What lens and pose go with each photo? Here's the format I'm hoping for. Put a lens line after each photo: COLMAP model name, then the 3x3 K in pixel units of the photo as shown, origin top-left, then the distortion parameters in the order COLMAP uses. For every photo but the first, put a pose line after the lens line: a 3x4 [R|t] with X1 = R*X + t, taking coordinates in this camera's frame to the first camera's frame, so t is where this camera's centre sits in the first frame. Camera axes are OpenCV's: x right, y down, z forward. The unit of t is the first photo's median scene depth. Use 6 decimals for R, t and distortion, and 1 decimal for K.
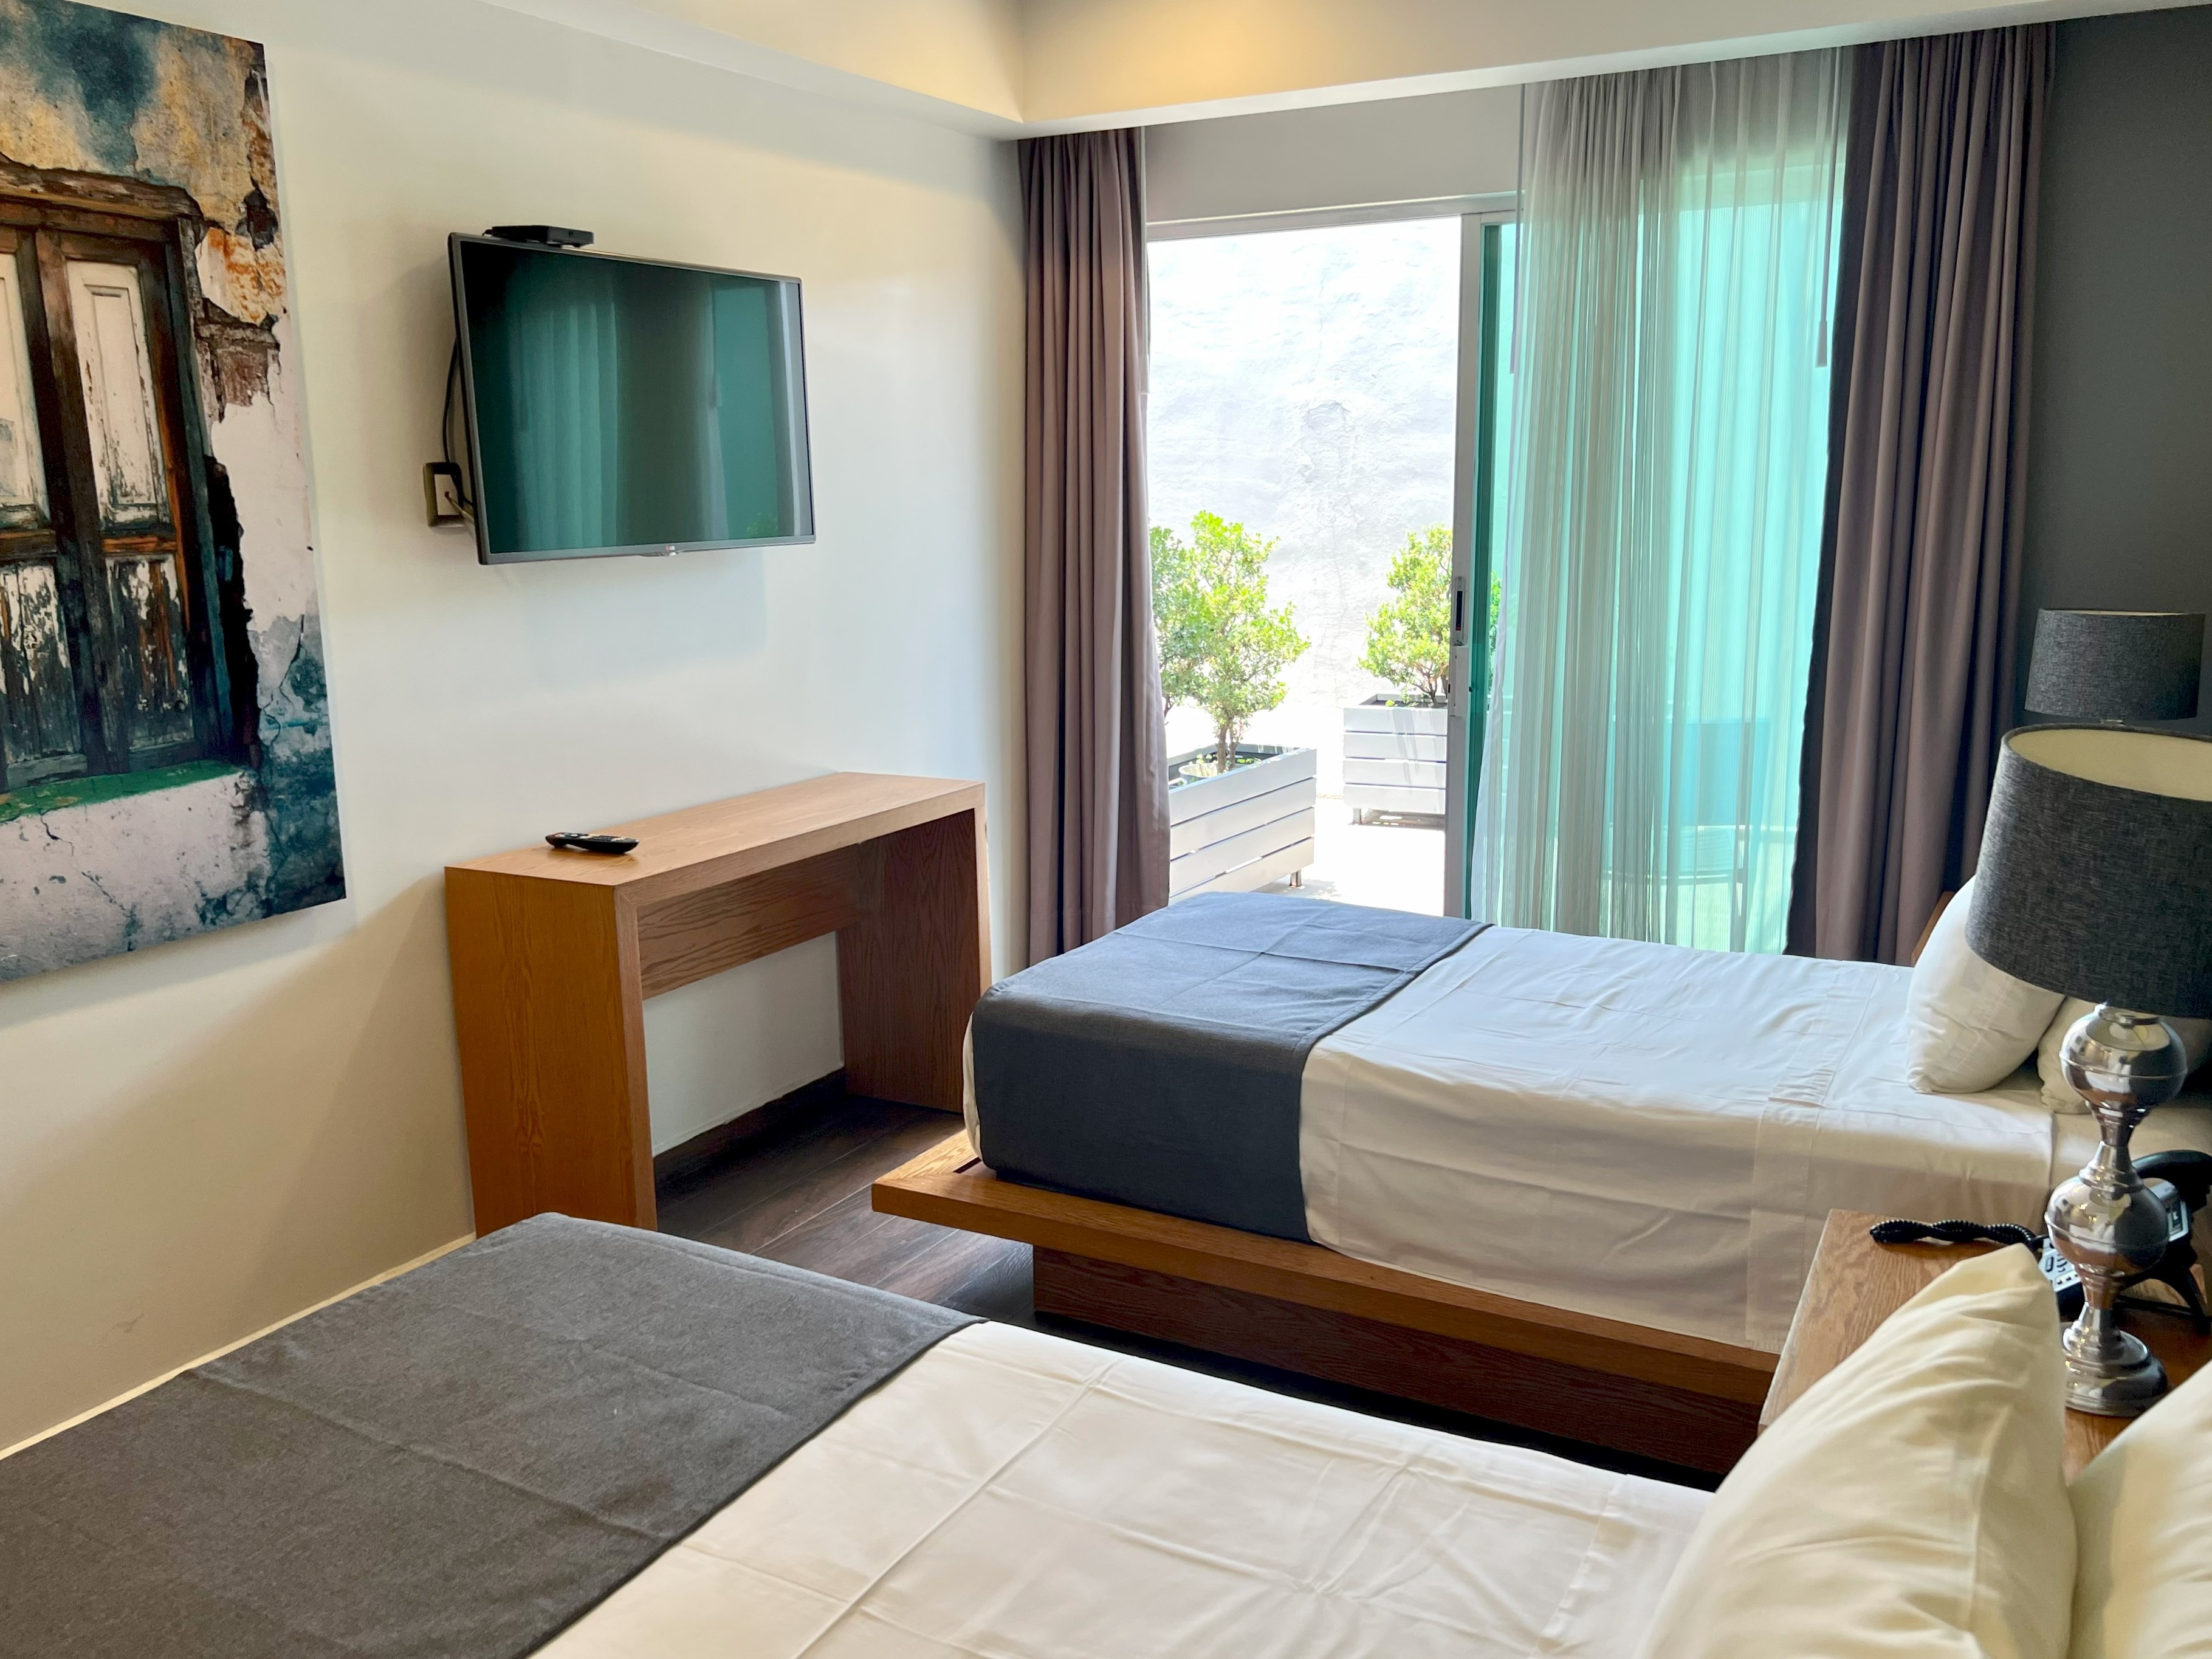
lens RADIAL K [[1807.1, 0, 1076.2], [0, 1807.1, 849.9], [0, 0, 1]] dist [0.041746, -0.041550]
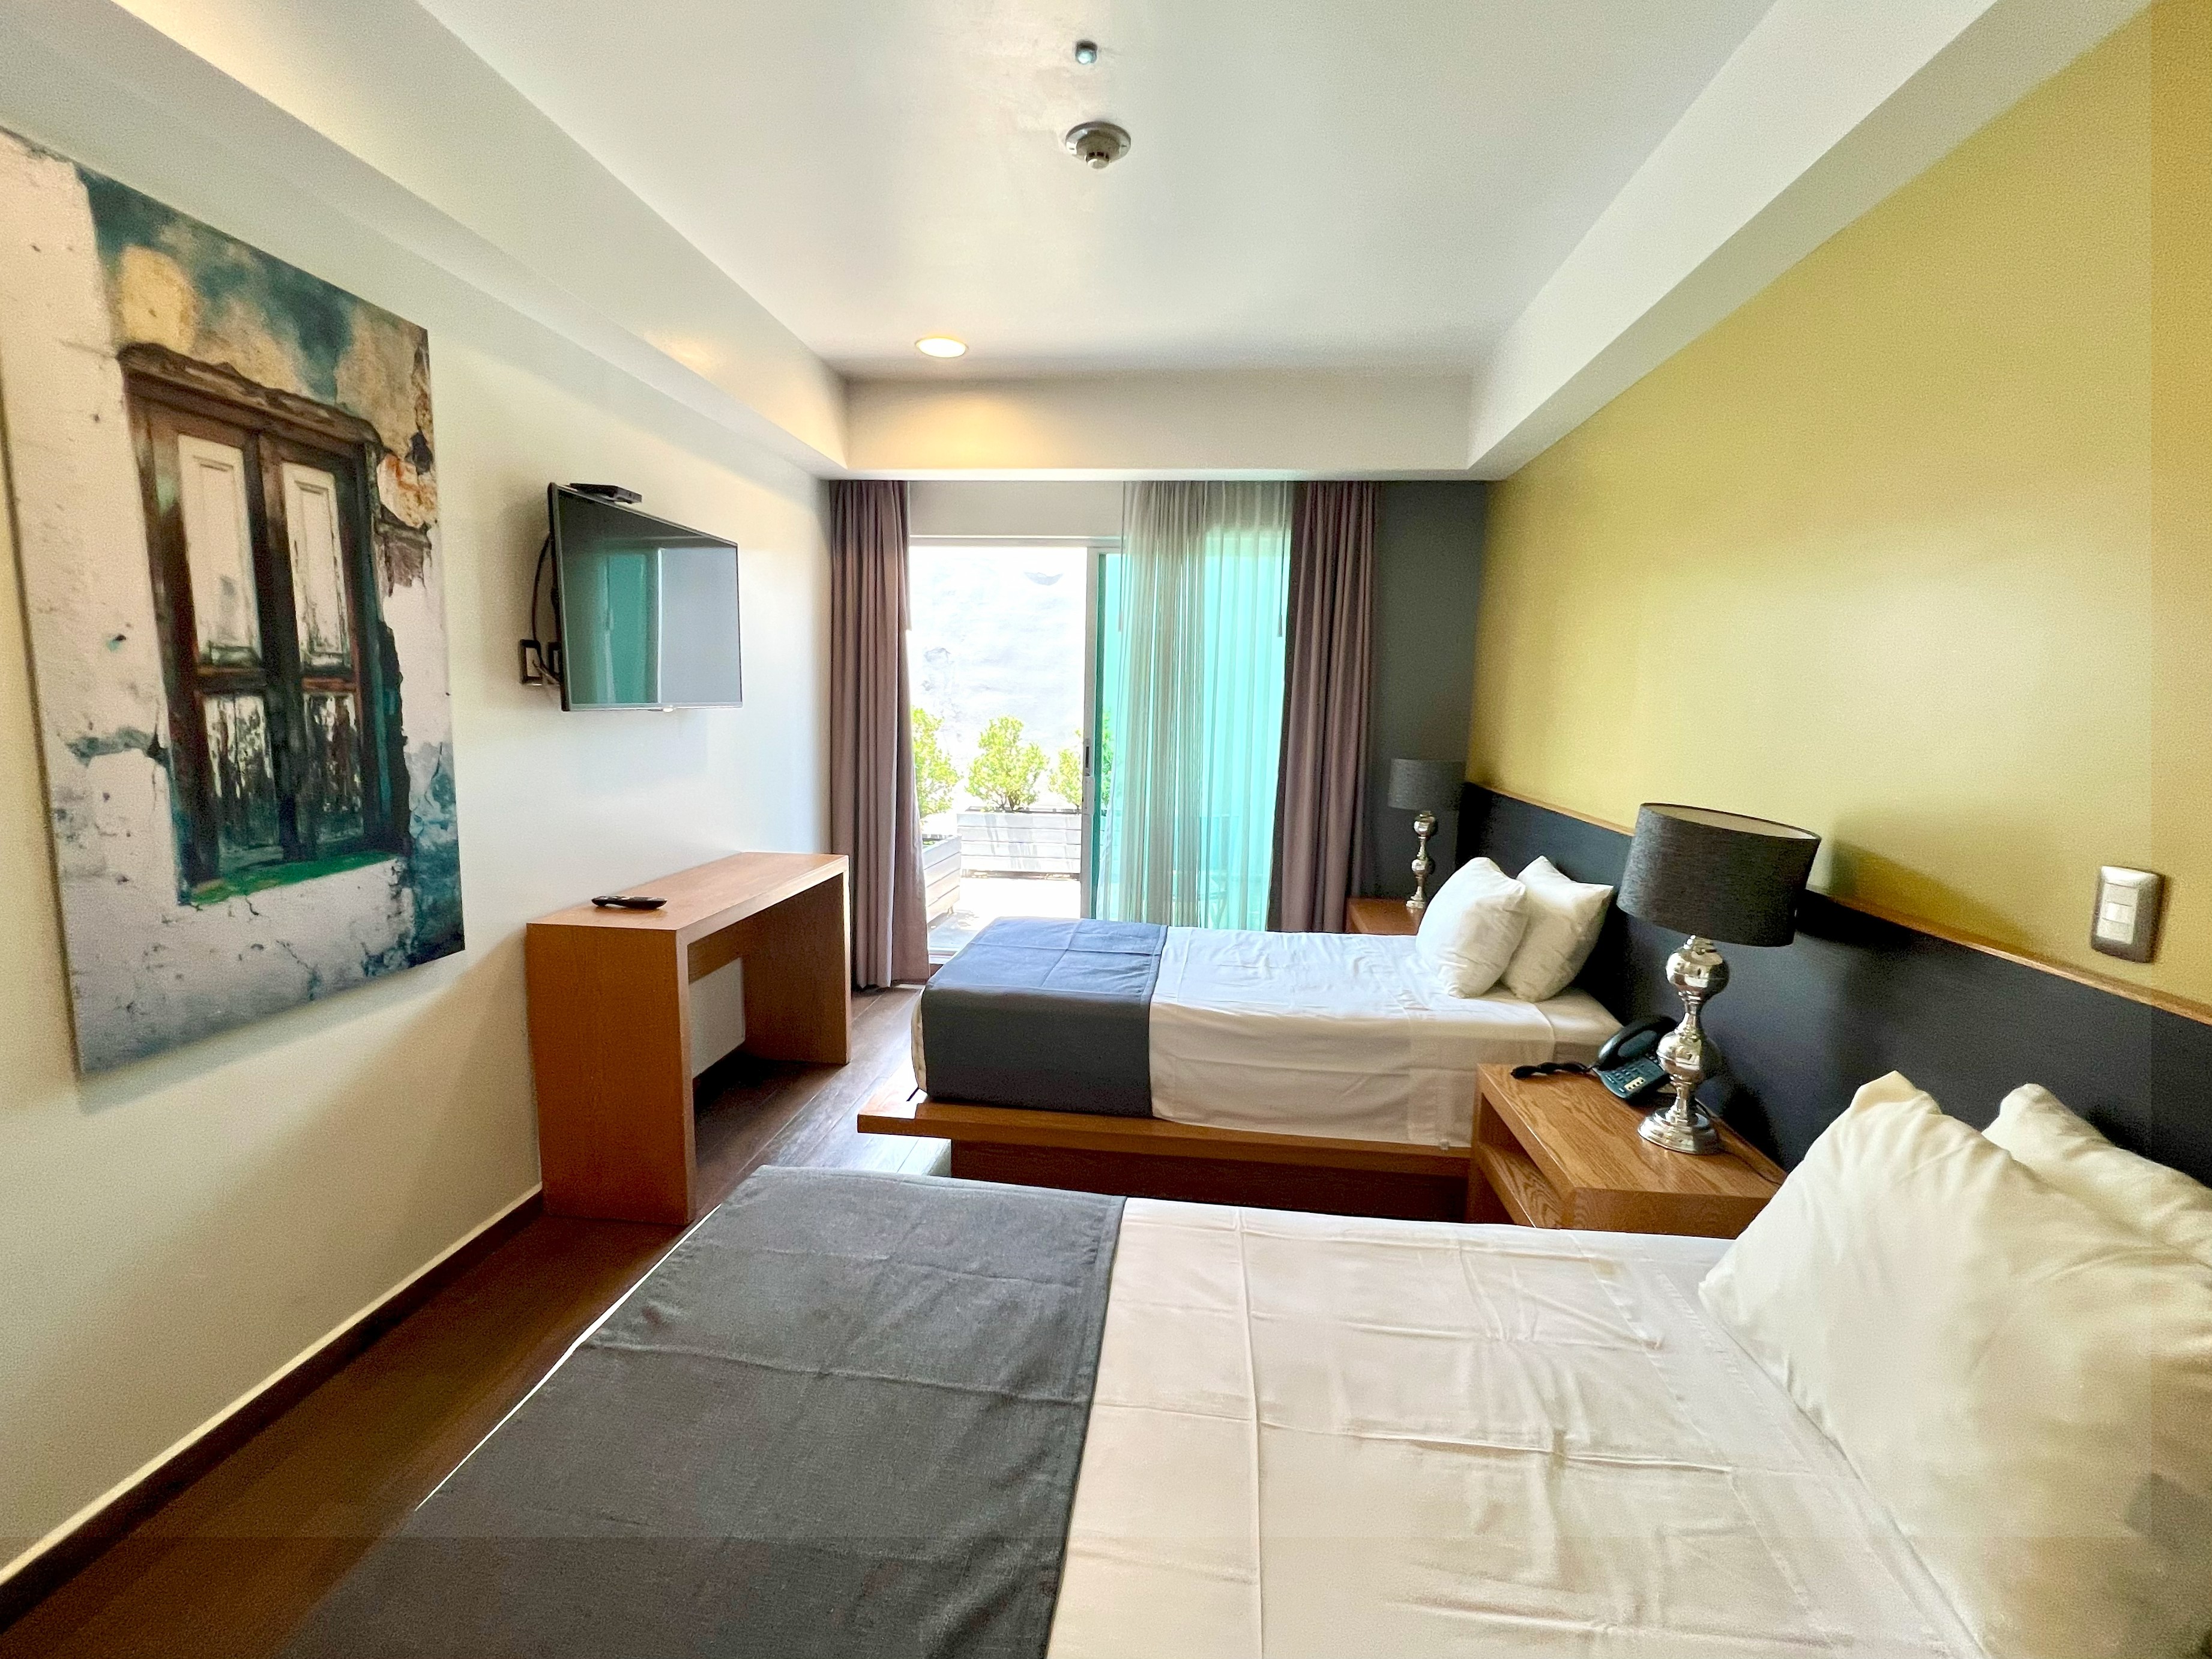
lens RADIAL K [[969.2, 0, 1089.3], [0, 969.2, 827.5], [0, 0, 1]] dist [-0.007892, 0.003612]
pose [[0.925875, -0.014903, 0.377535, -0.262058], [0.040669, 0.997347, -0.060368, -0.002211], [-0.375634, 0.071247, 0.924025, 0.163066]]
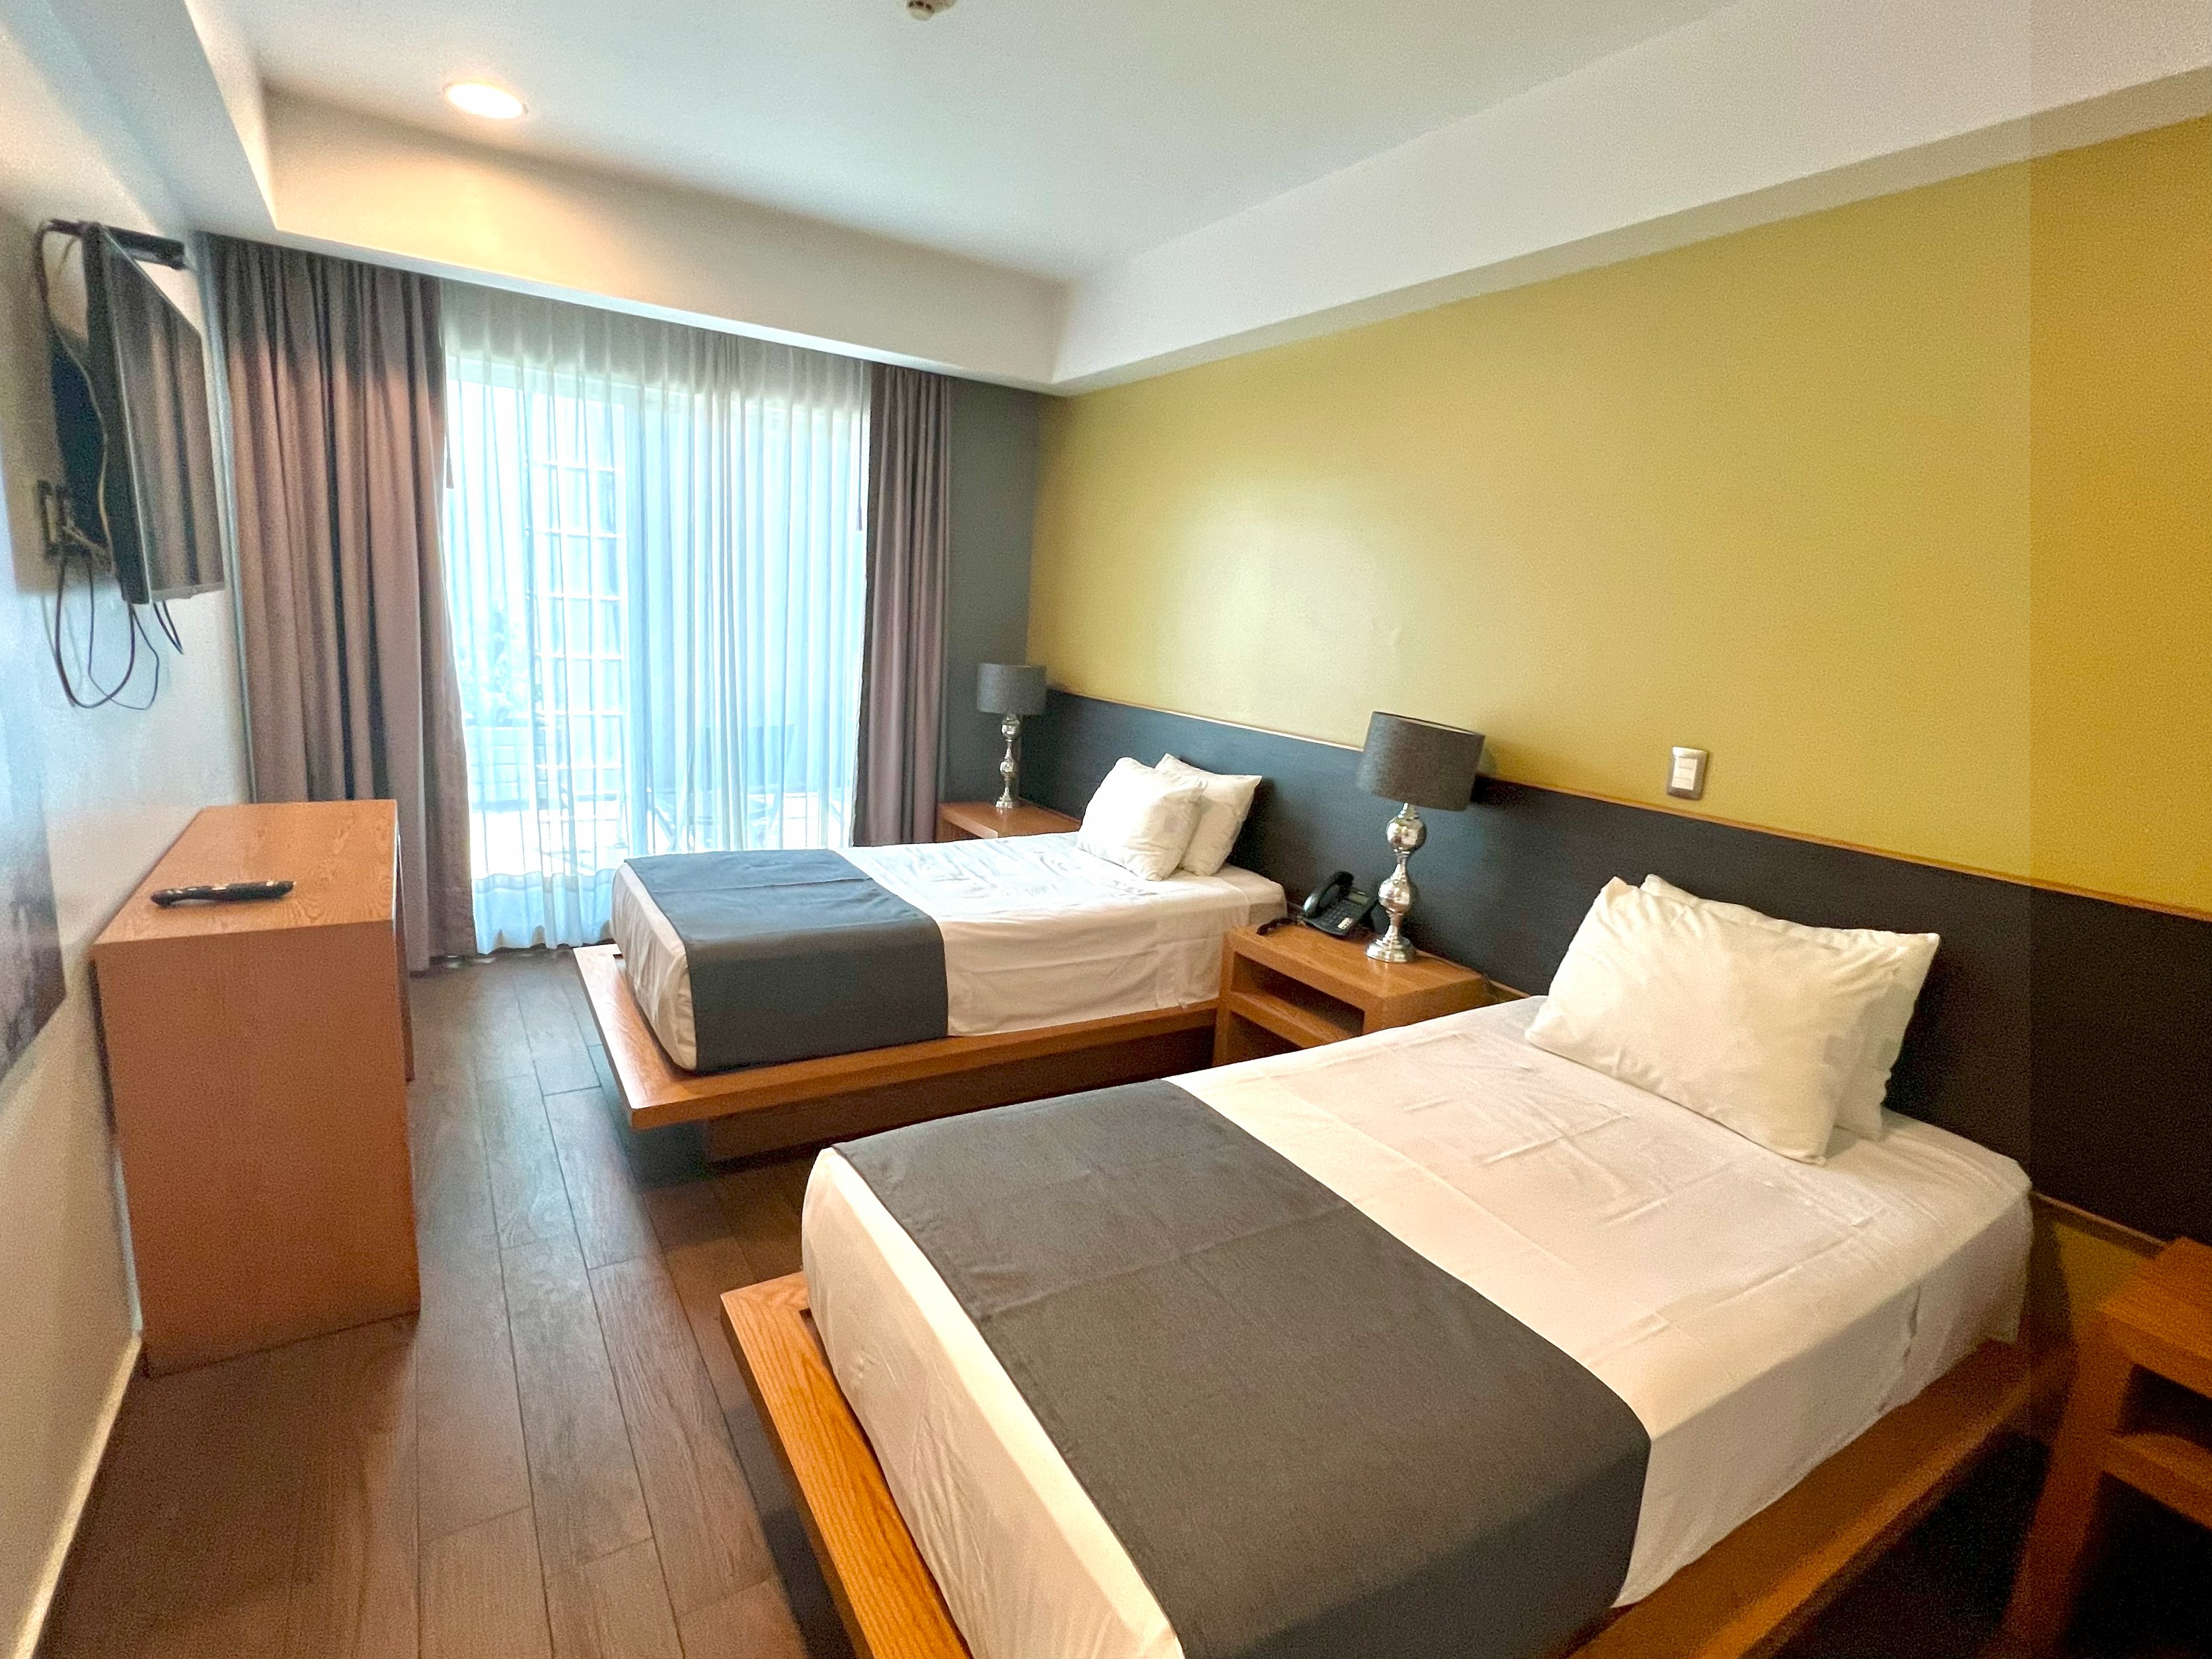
lens RADIAL K [[1069.3, 0, 1095.9], [0, 1069.3, 828.5], [0, 0, 1]] dist [-0.003100, -0.000261]
pose [[0.492157, -0.126902, 0.861207, -0.632927], [0.102260, 0.990895, 0.087573, -0.049019], [-0.864479, 0.044968, 0.500653, 0.365226]]
